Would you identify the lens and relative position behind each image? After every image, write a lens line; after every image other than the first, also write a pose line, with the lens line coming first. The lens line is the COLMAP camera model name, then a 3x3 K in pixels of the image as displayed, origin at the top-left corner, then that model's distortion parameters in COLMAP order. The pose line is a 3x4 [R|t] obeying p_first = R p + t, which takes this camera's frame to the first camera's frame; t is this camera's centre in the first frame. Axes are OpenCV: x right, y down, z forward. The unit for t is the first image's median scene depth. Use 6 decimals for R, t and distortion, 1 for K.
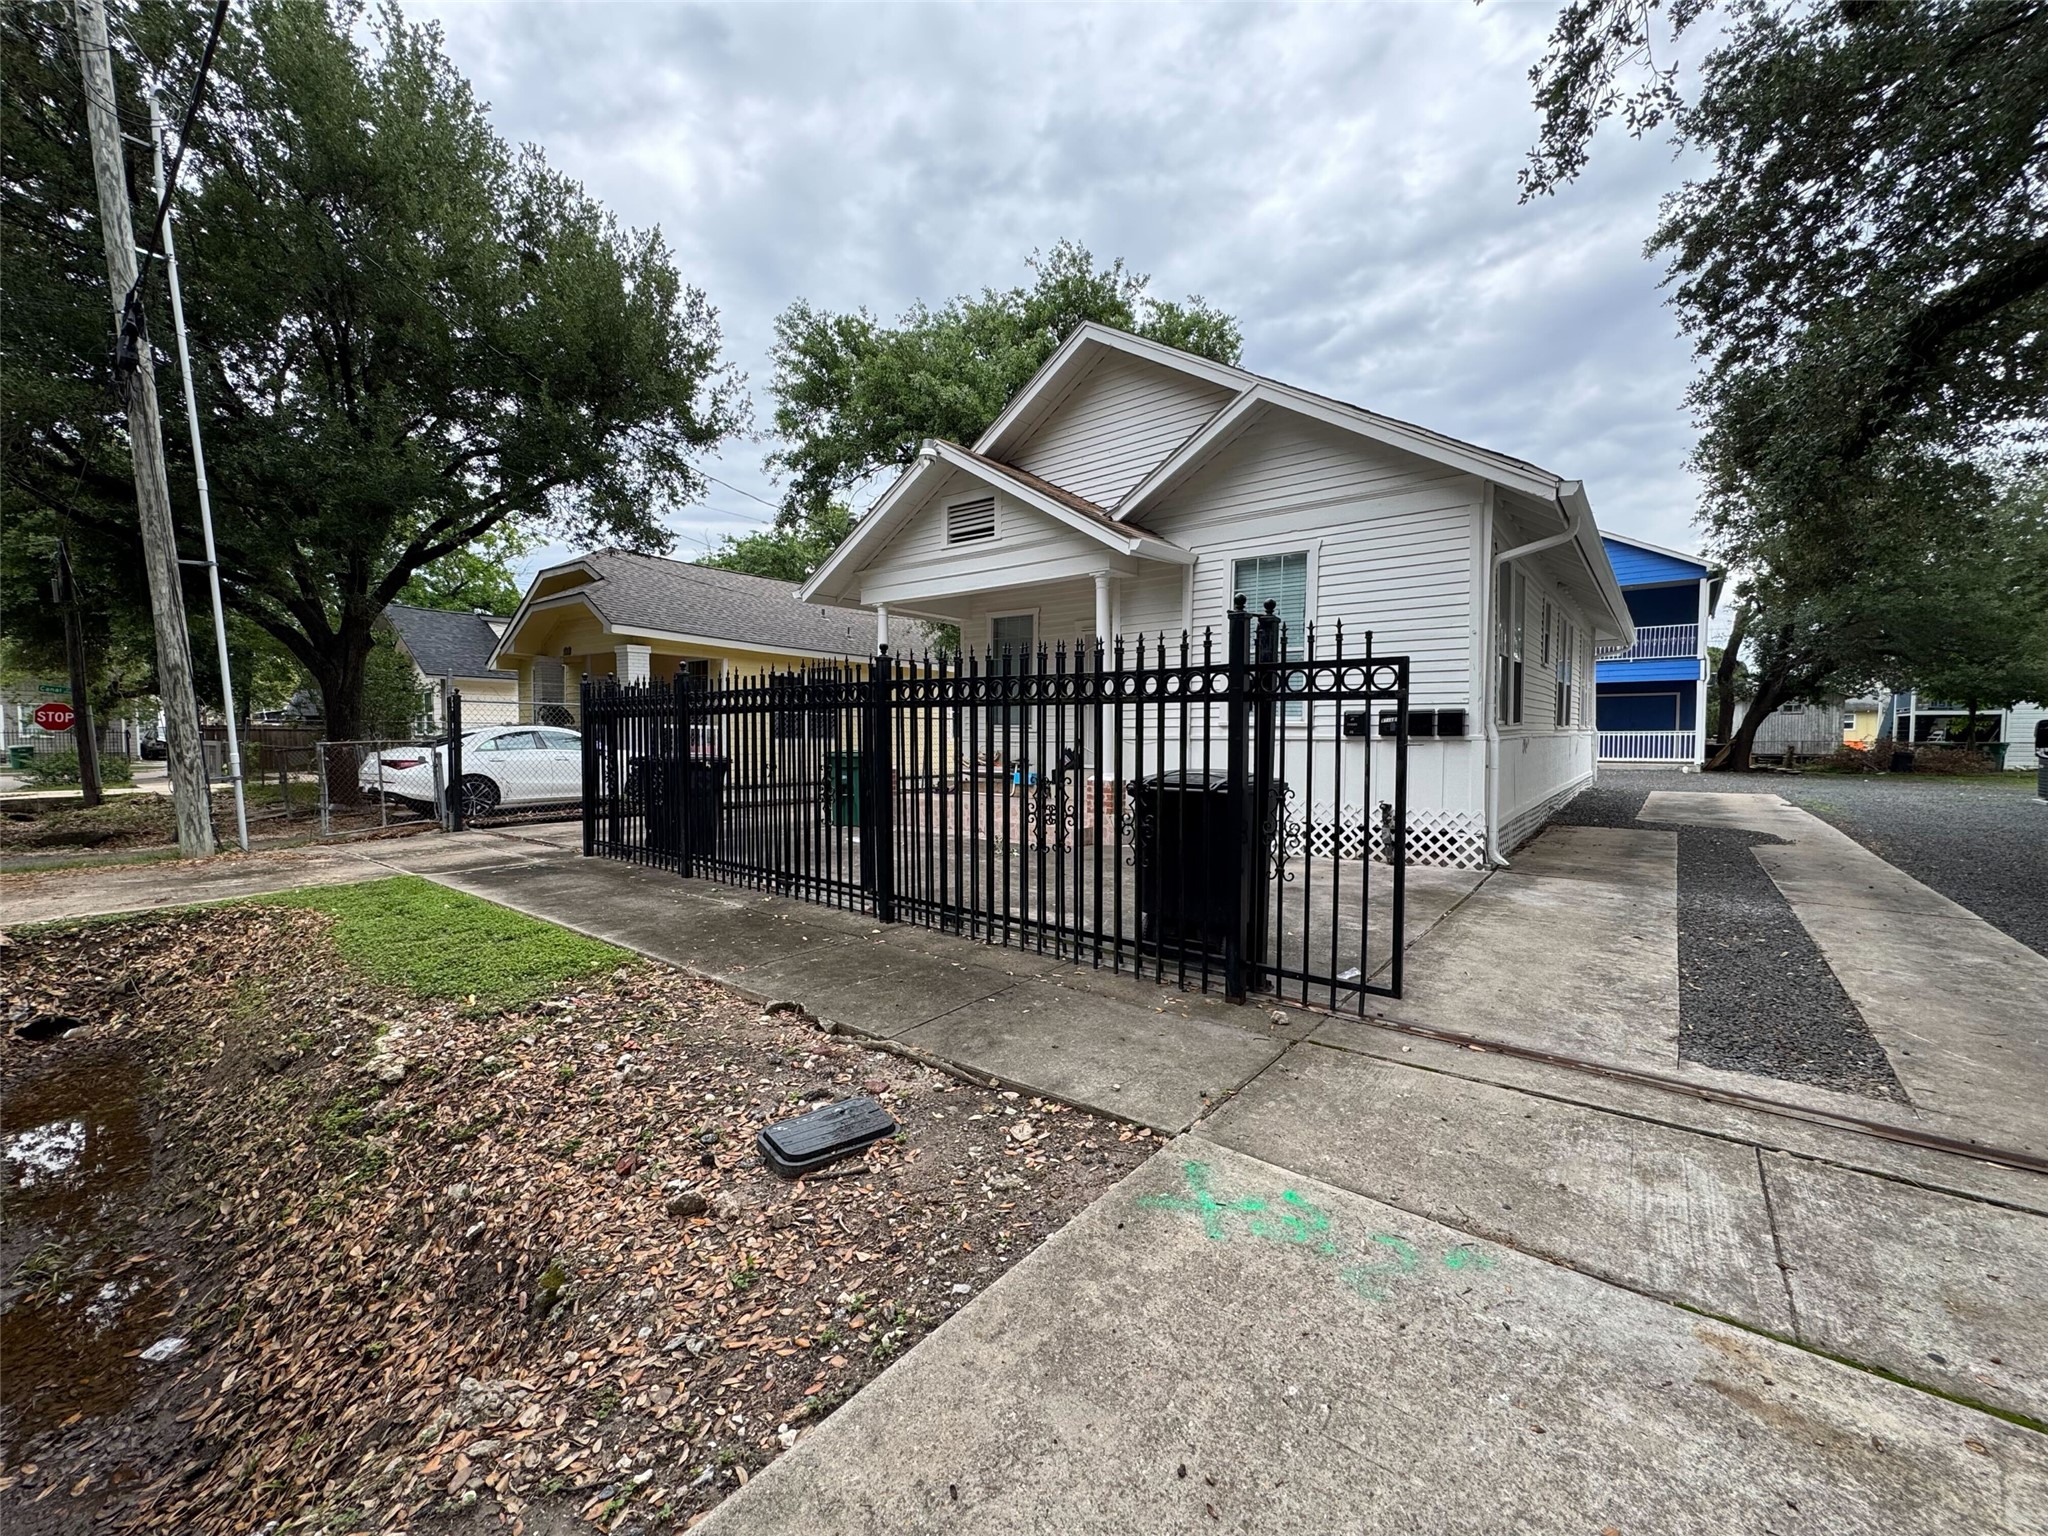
lens RADIAL K [[812.6, 0, 1017.1], [0, 812.6, 766.4], [0, 0, 1]] dist [-0.005135, 0.001167]
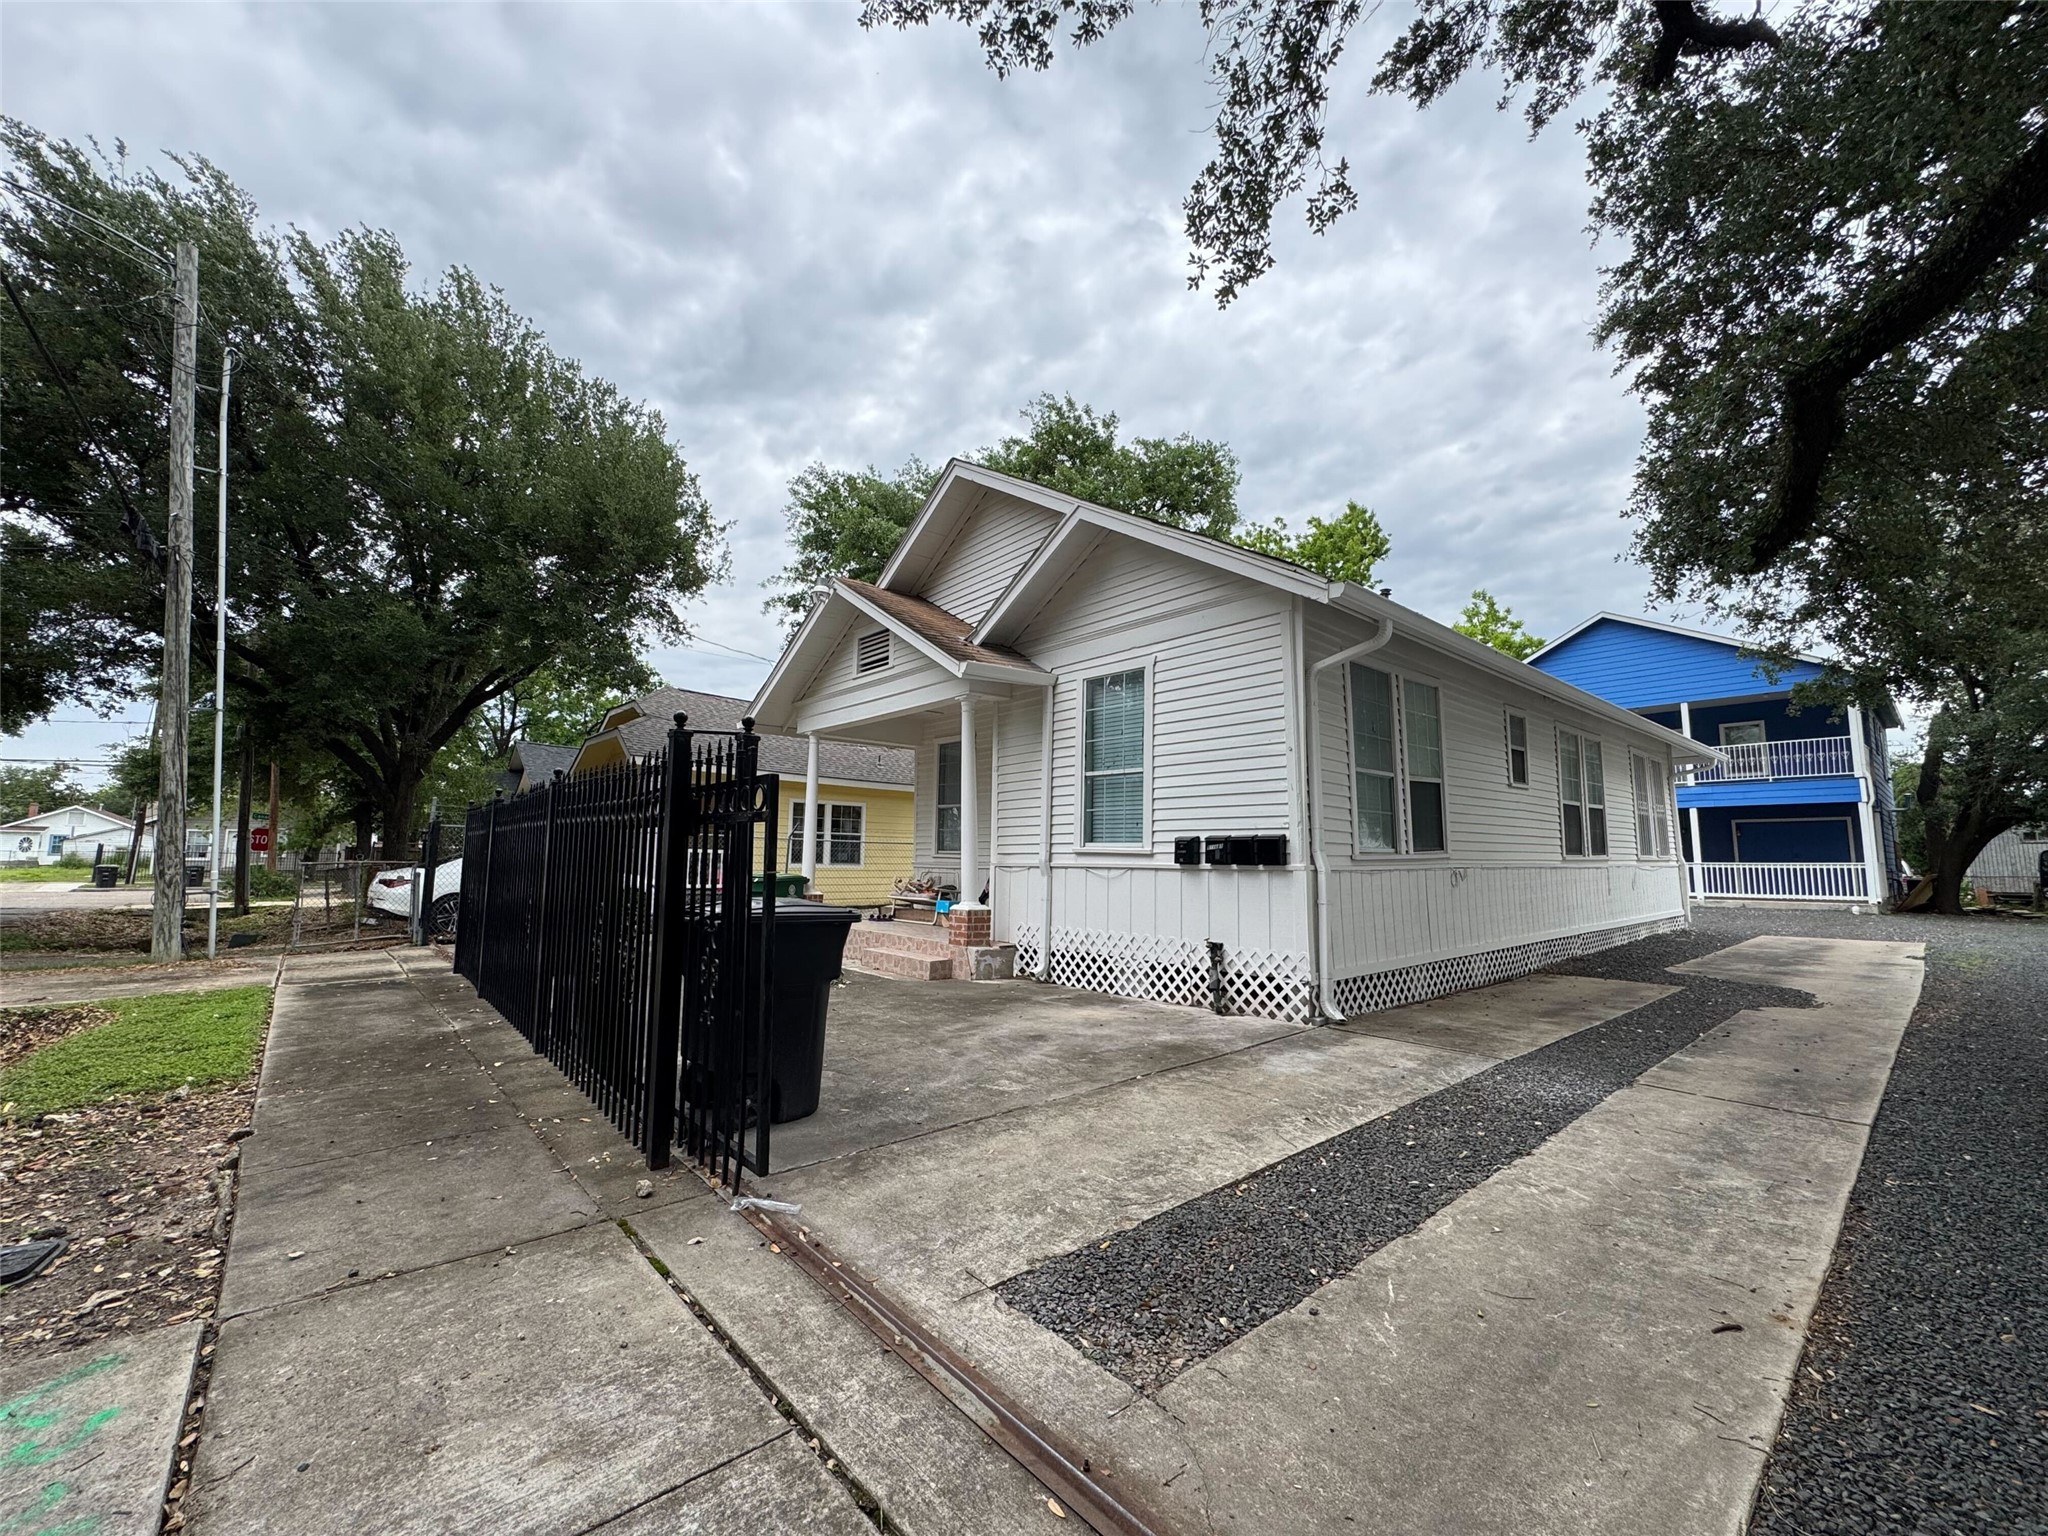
lens RADIAL K [[812.6, 0, 1017.8], [0, 812.6, 769.7], [0, 0, 1]] dist [-0.005135, 0.001167]
pose [[0.983719, -0.012370, -0.179285, 0.413153], [-0.014790, 0.988672, -0.149364, -0.004255], [0.179101, 0.149584, 0.972393, 0.076786]]
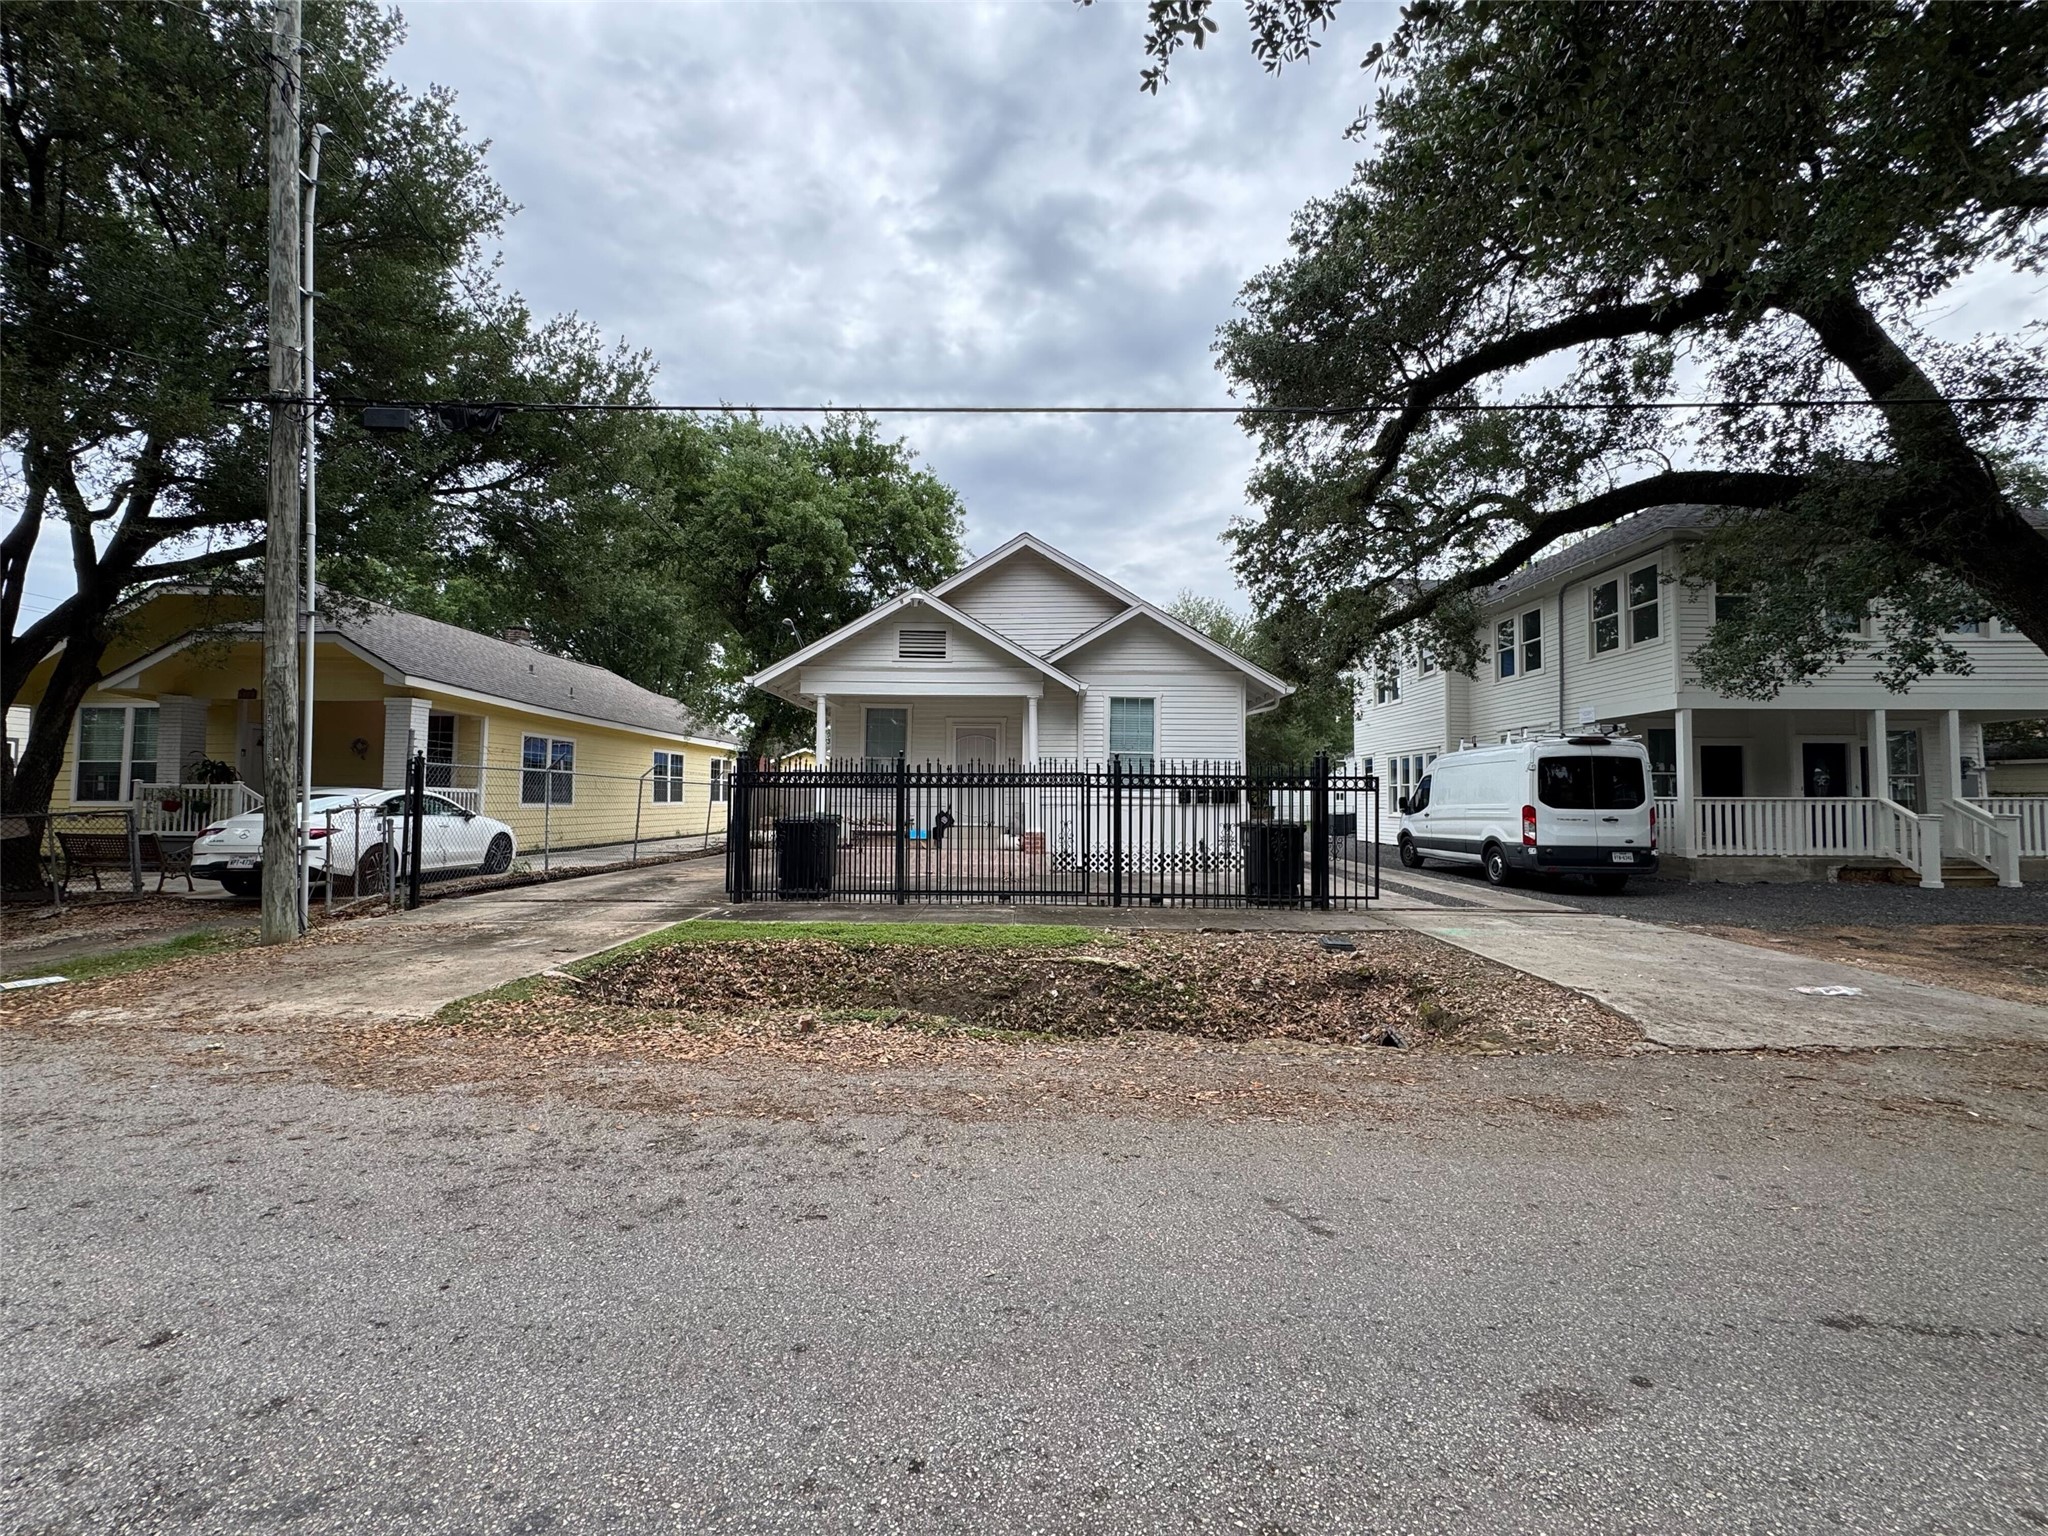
lens RADIAL K [[812.6, 0, 1021.3], [0, 812.6, 772.2], [0, 0, 1]] dist [-0.005135, 0.001167]
pose [[0.792136, 0.023262, 0.609901, -1.020060], [0.019609, 0.997788, -0.063525, 0.001548], [-0.610029, 0.062280, 0.789928, -0.220563]]
